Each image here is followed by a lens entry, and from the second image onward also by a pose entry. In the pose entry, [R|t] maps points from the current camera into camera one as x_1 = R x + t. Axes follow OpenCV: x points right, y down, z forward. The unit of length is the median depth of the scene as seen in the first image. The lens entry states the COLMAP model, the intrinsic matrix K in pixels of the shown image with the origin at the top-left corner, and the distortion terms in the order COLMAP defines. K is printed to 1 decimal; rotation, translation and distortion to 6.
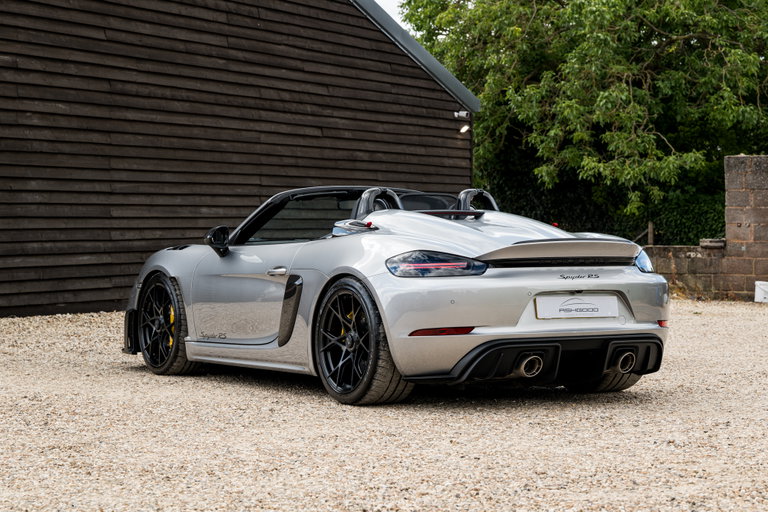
lens RADIAL K [[1891.9, 0, 384.0], [0, 1891.9, 256.0], [0, 0, 1]] dist [0.045384, -0.335635]
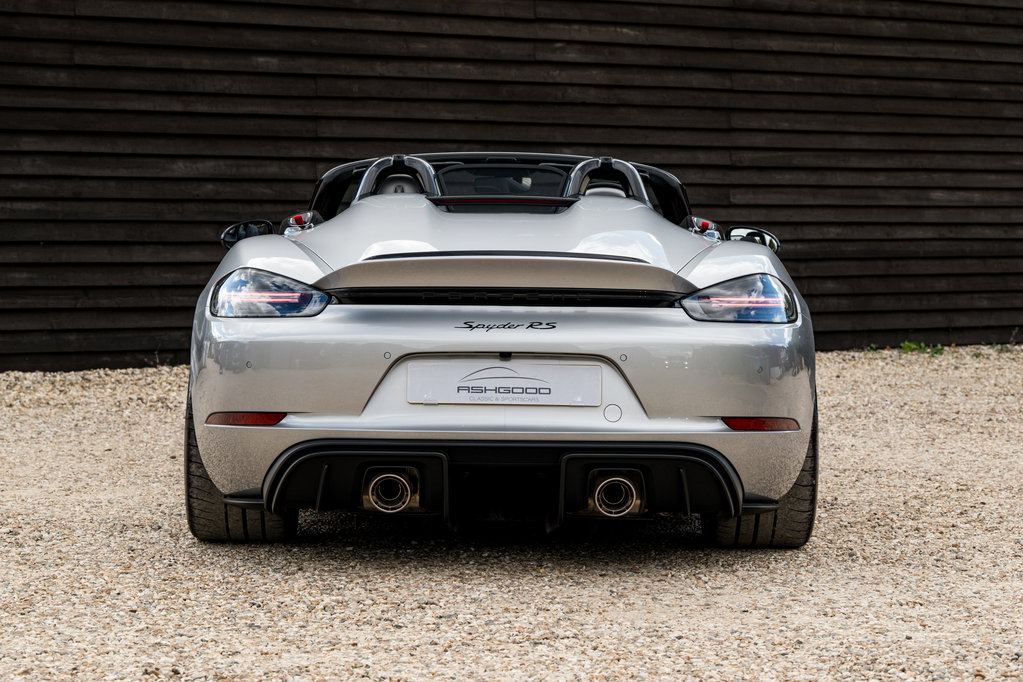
lens RADIAL K [[2657.4, 0, 511.5], [0, 2657.4, 341.0], [0, 0, 1]] dist [0.018260, -0.124820]
pose [[0.867498, 0.033870, -0.496286, 0.223621], [-0.018264, 0.999175, 0.036264, -0.005482], [0.497105, -0.022395, 0.867401, 0.175110]]
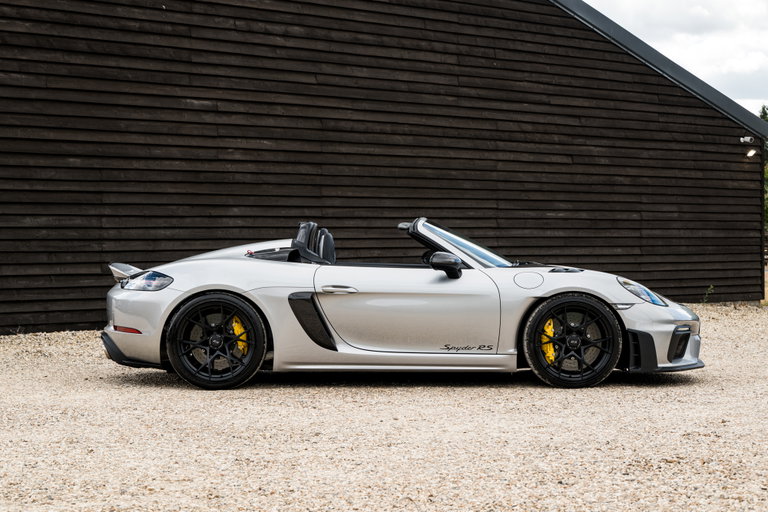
lens RADIAL K [[1685.4, 0, 384.0], [0, 1685.4, 256.0], [0, 0, 1]] dist [-0.008690, -0.024309]
pose [[0.944398, 0.003024, -0.328790, 0.211956], [-0.004860, 0.999977, -0.004764, -0.005032], [0.328768, 0.006097, 0.944391, 0.049690]]
